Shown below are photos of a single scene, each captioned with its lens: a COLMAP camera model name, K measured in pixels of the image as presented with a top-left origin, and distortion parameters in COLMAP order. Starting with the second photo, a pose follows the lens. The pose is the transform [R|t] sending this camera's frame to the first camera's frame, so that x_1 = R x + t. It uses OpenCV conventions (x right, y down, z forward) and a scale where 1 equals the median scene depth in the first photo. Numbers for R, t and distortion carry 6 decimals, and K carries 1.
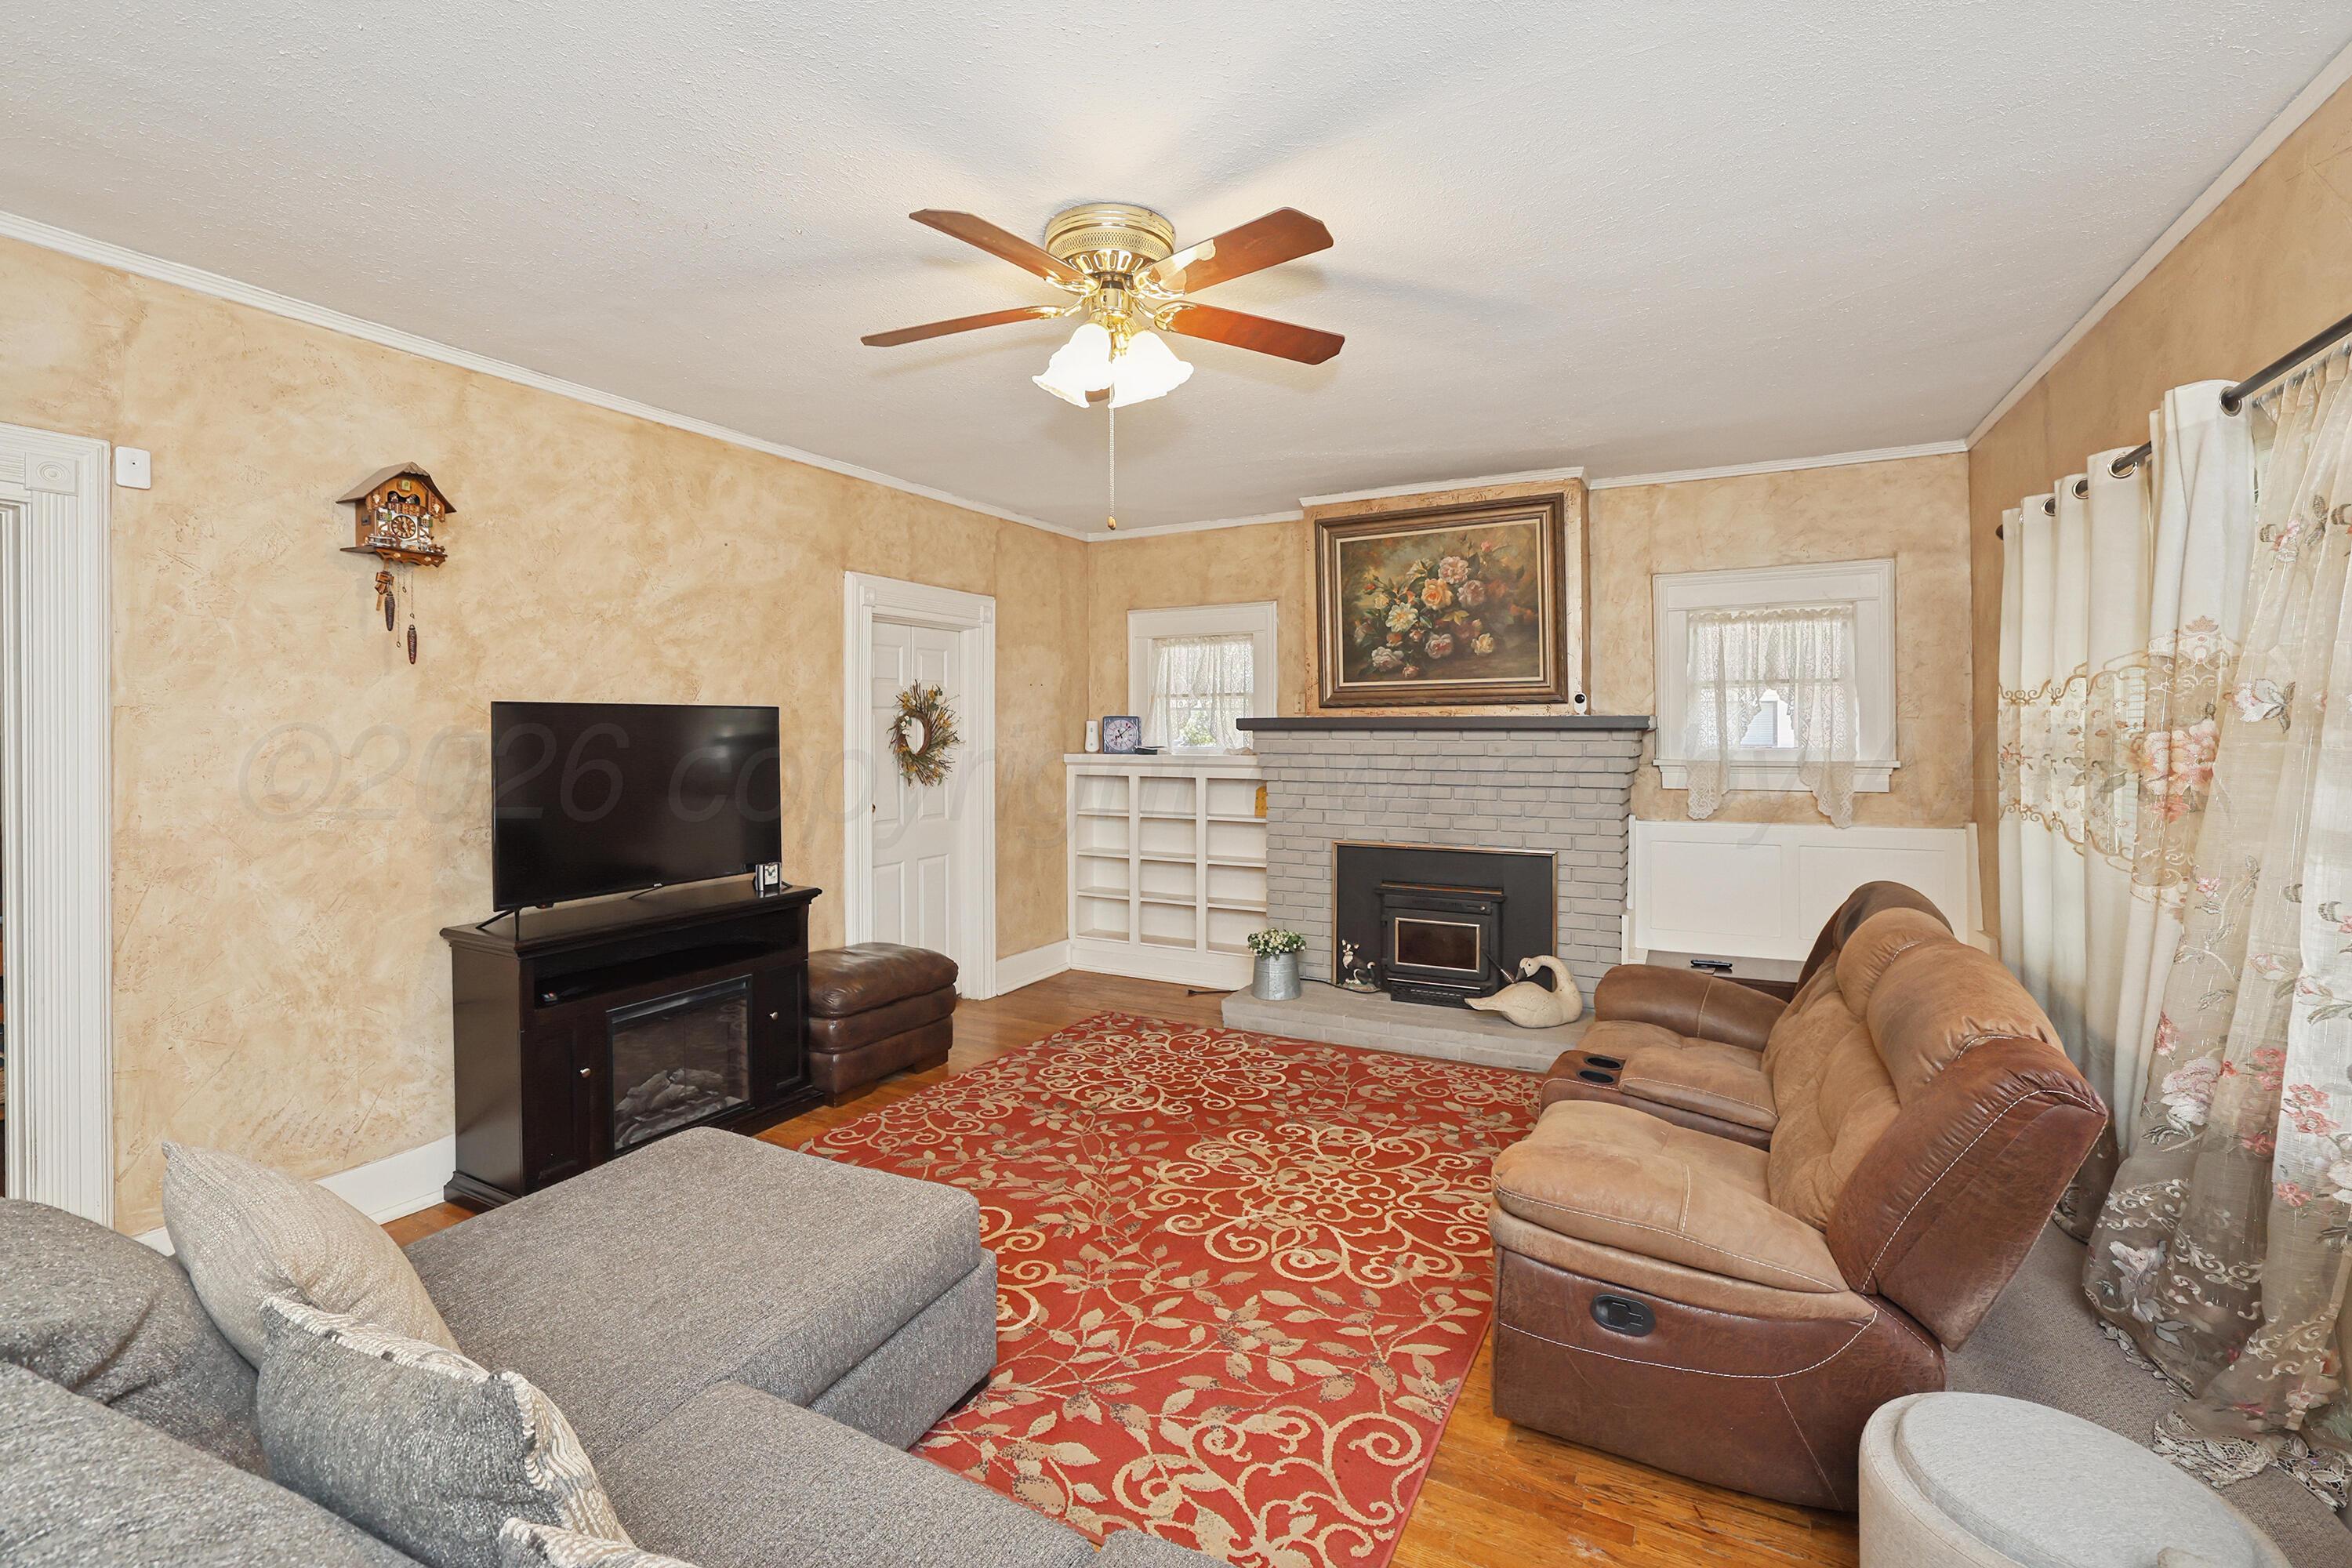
lens RADIAL K [[1040.1, 0, 1171.6], [0, 1040.1, 714.3], [0, 0, 1]] dist [-0.045995, 0.014499]
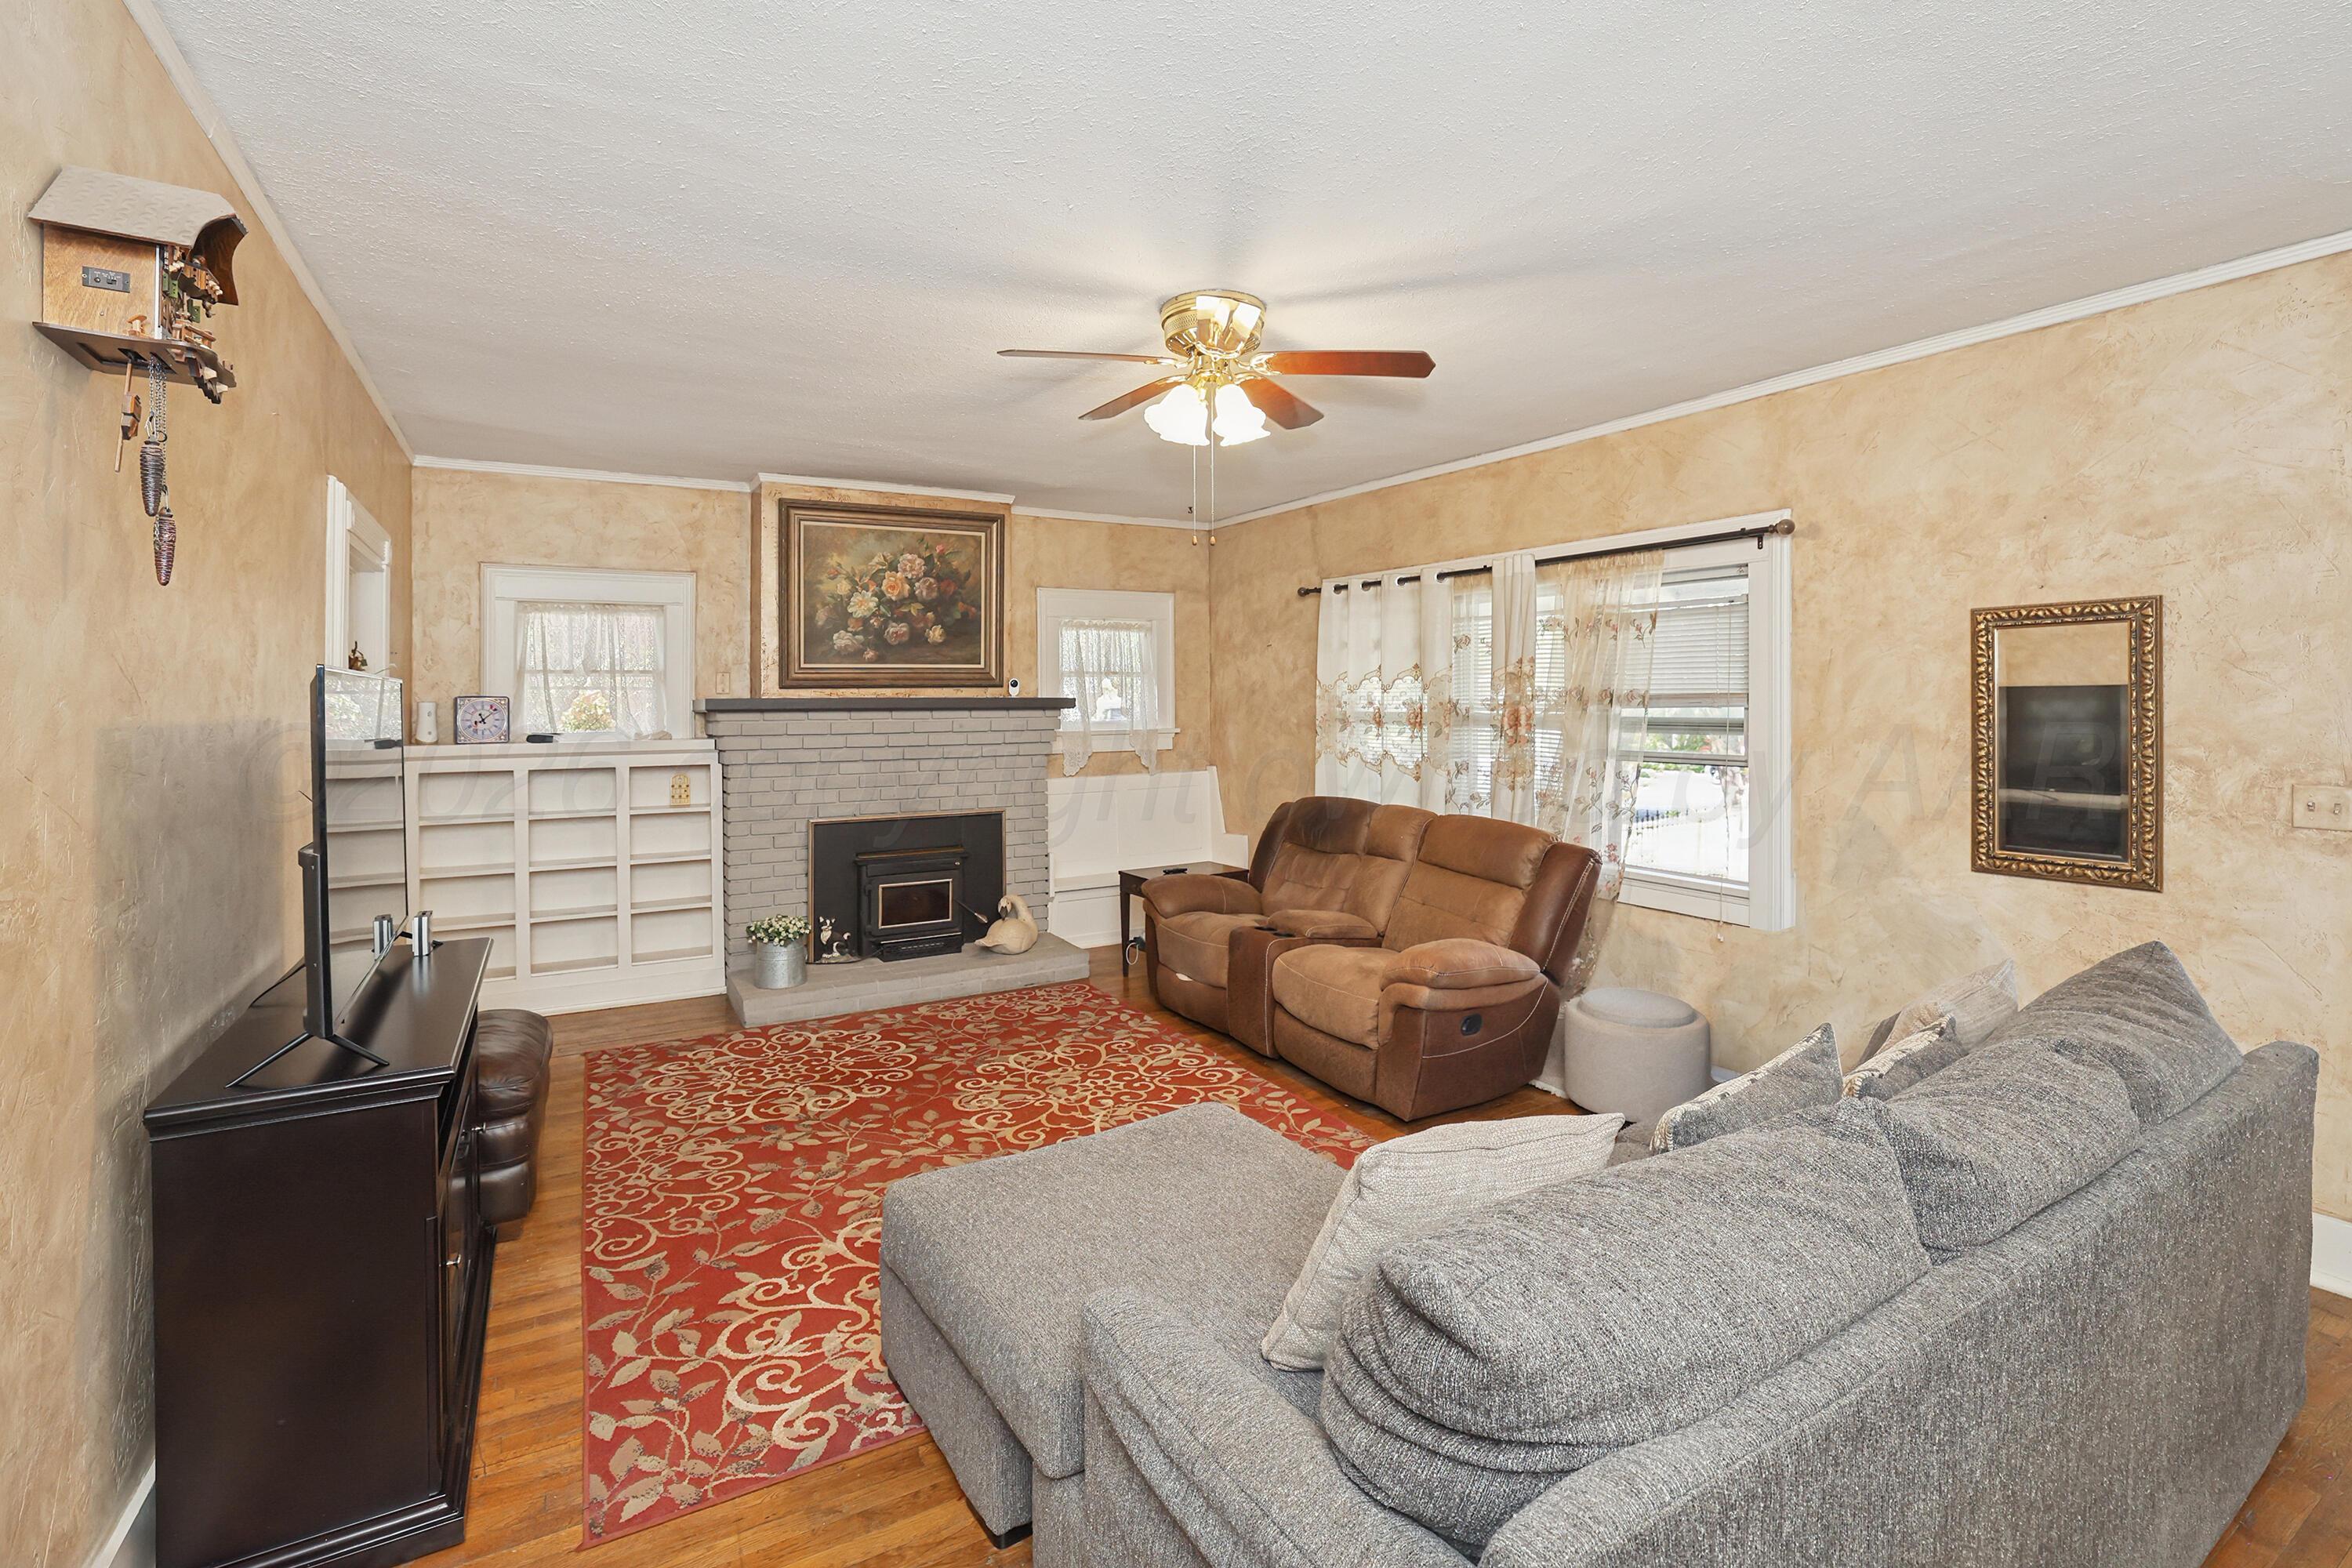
lens RADIAL K [[1045.0, 0, 1156.2], [0, 1045.0, 696.1], [0, 0, 1]] dist [-0.045040, 0.020331]
pose [[0.528126, 0.003124, 0.849160, -0.723893], [-0.005389, 0.999985, -0.000327, -0.000938], [-0.849149, -0.004404, 0.528135, 0.248795]]
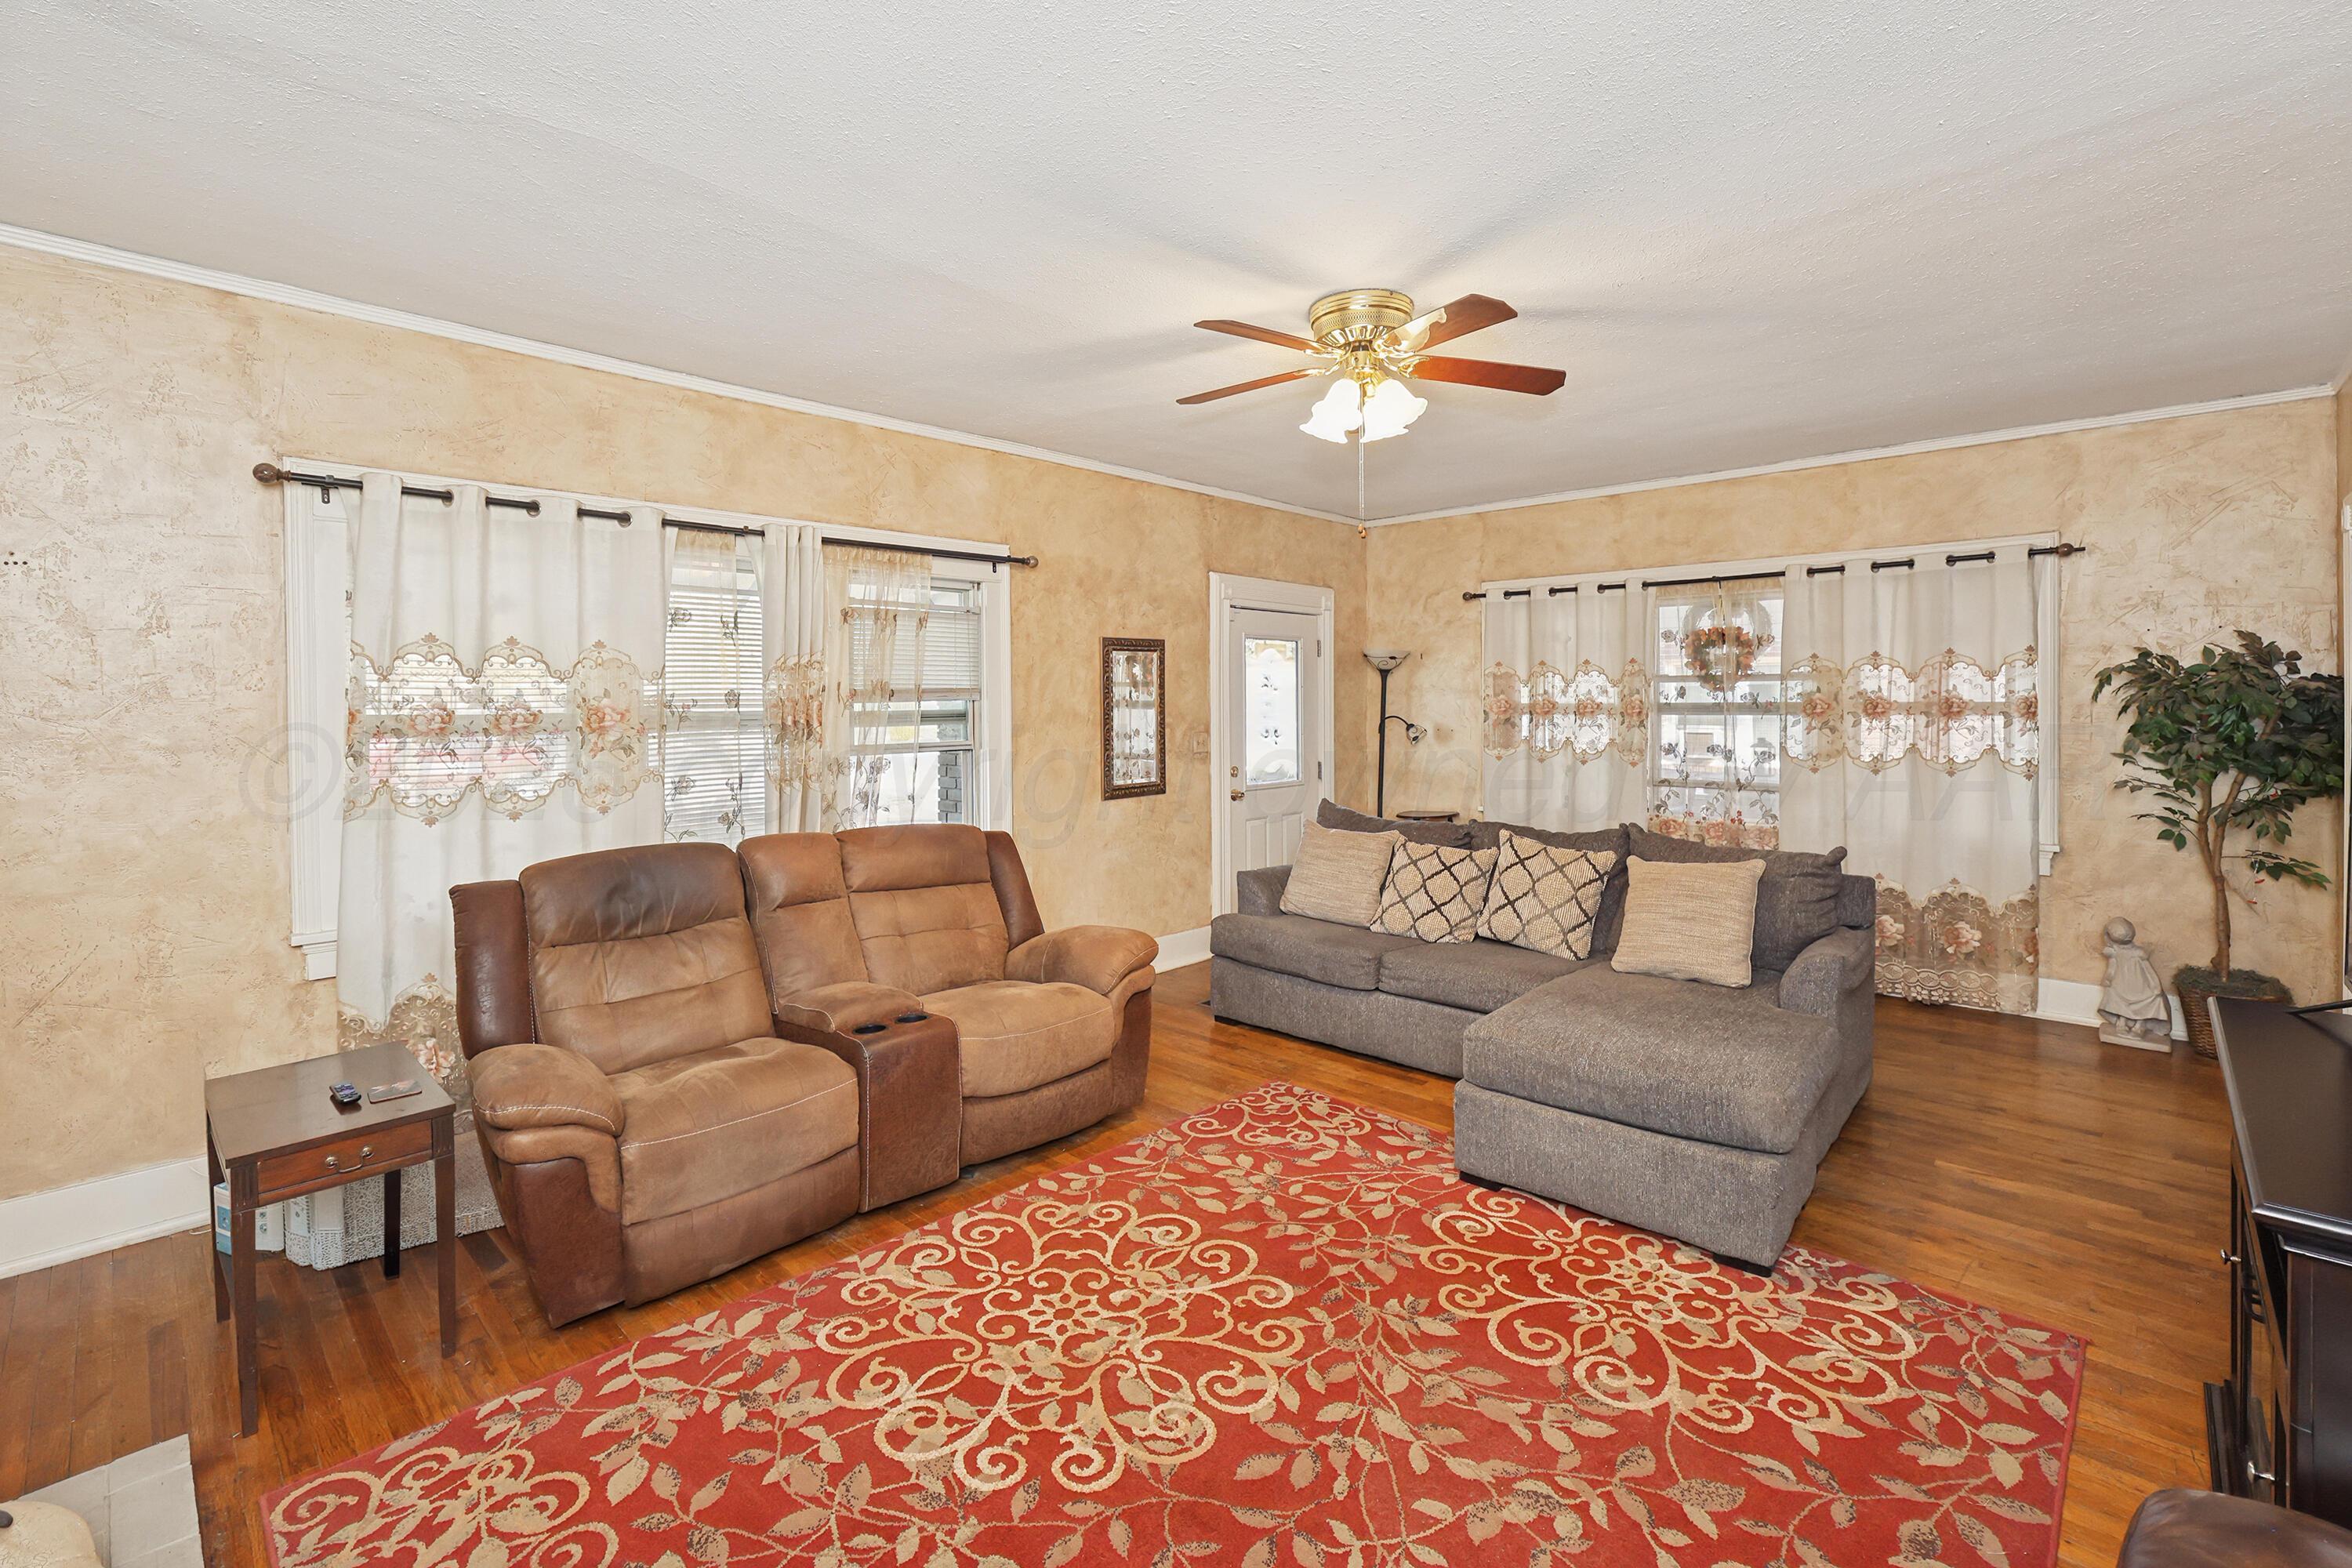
lens RADIAL K [[1040.1, 0, 1171.6], [0, 1040.1, 714.3], [0, 0, 1]] dist [-0.045995, 0.014499]
pose [[-0.962117, 0.004684, 0.272595, -0.109779], [0.006739, 0.999955, 0.006603, 0.016907], [-0.272552, 0.008190, -0.962106, 1.428572]]
